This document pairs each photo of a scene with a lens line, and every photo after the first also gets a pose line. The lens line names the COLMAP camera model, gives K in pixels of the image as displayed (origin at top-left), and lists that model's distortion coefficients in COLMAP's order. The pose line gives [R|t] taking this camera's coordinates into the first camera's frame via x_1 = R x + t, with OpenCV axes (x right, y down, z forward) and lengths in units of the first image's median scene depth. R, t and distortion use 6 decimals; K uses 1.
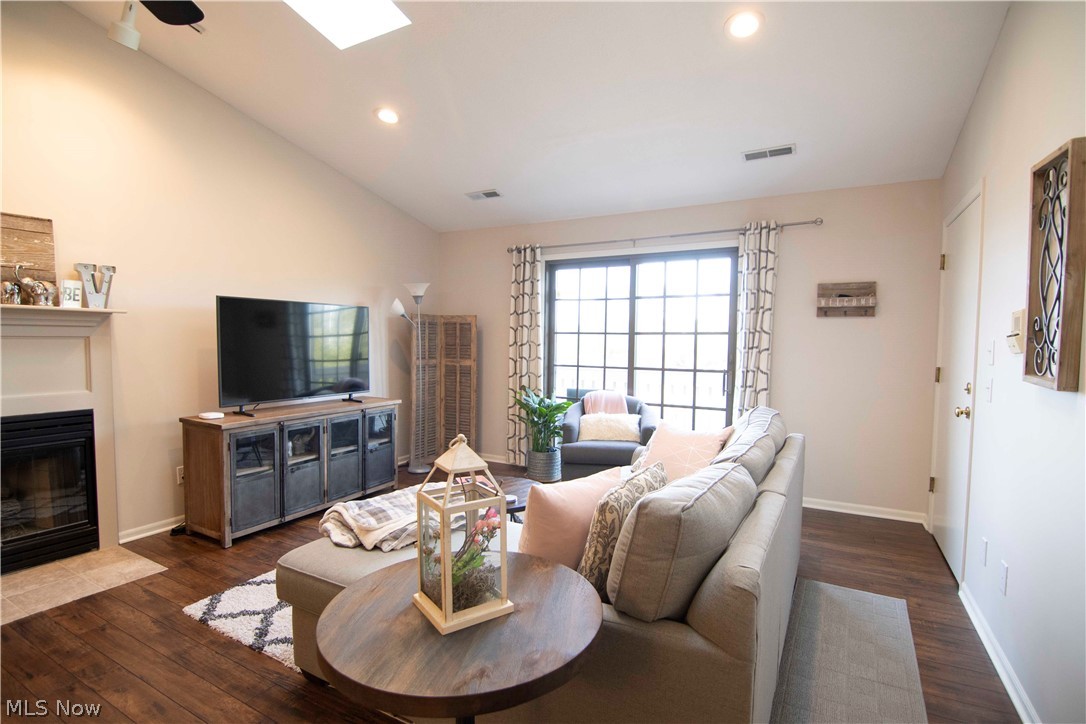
lens RADIAL K [[525.5, 0, 539.7], [0, 525.5, 369.4], [0, 0, 1]] dist [-0.005742, -0.010427]
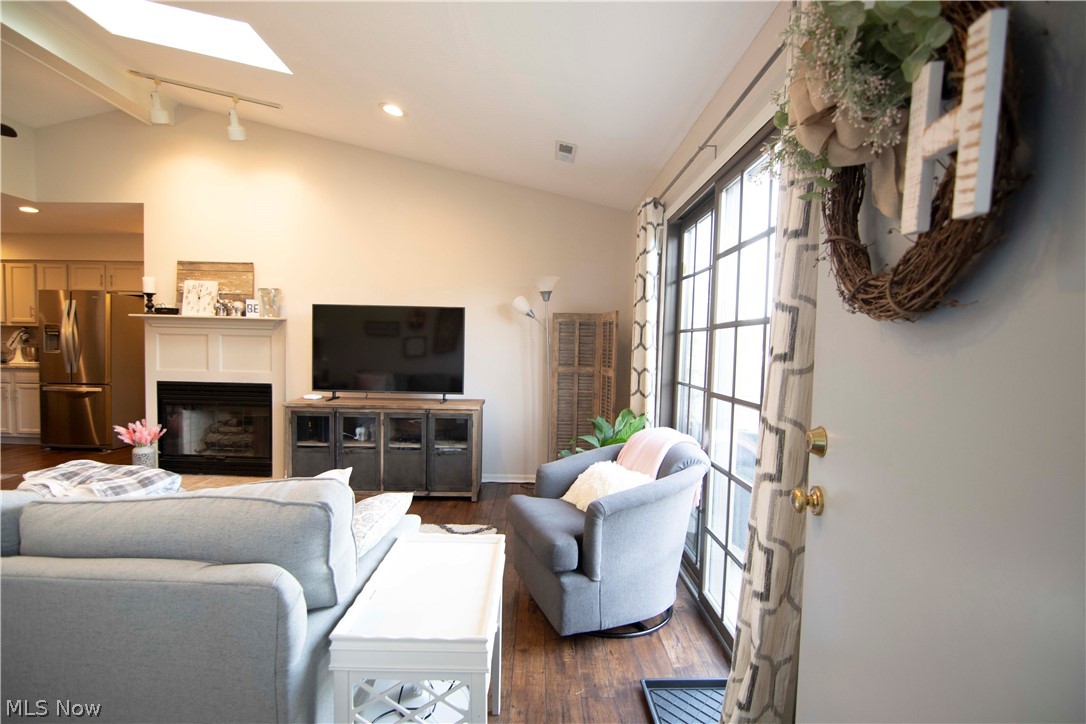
lens RADIAL K [[525.5, 0, 540.8], [0, 525.5, 370.6], [0, 0, 1]] dist [-0.005742, -0.010427]
pose [[0.486896, 0.041245, -0.872486, 0.643836], [-0.066812, 0.997717, 0.009880, -0.022539], [0.870901, 0.053482, 0.488539, 0.703069]]
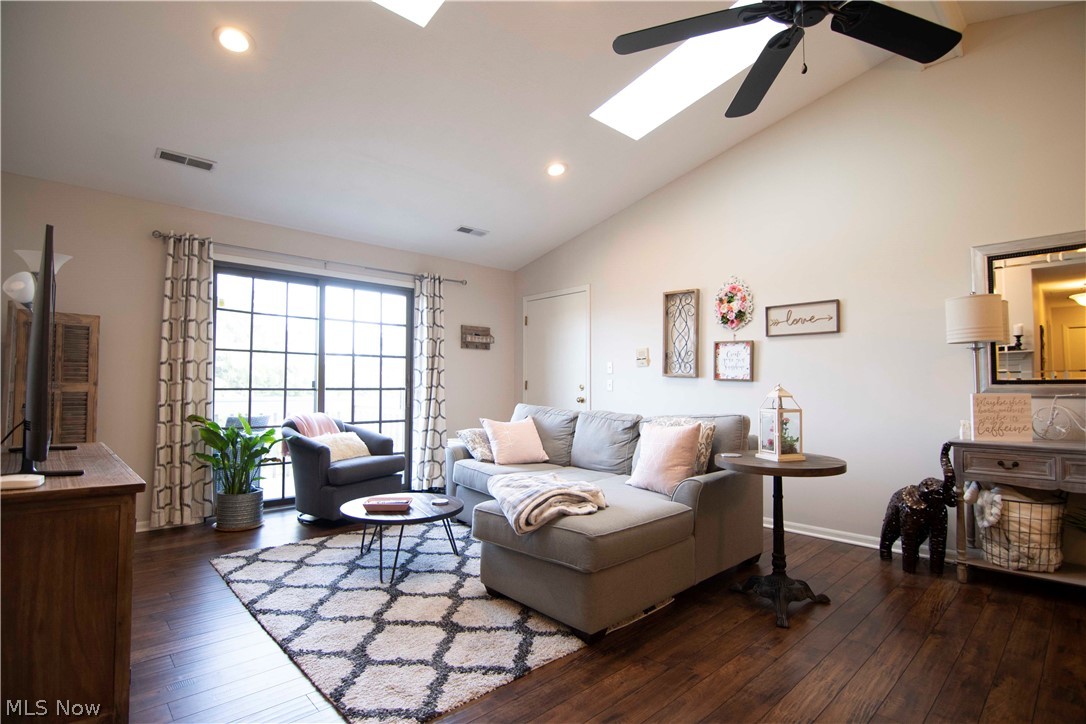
lens RADIAL K [[525.5, 0, 540.7], [0, 525.5, 370.1], [0, 0, 1]] dist [-0.005742, -0.010427]
pose [[0.312103, 0.021809, 0.949798, -0.747743], [0.053170, 0.997769, -0.040382, 0.028264], [-0.948559, 0.063104, 0.310247, 0.352277]]
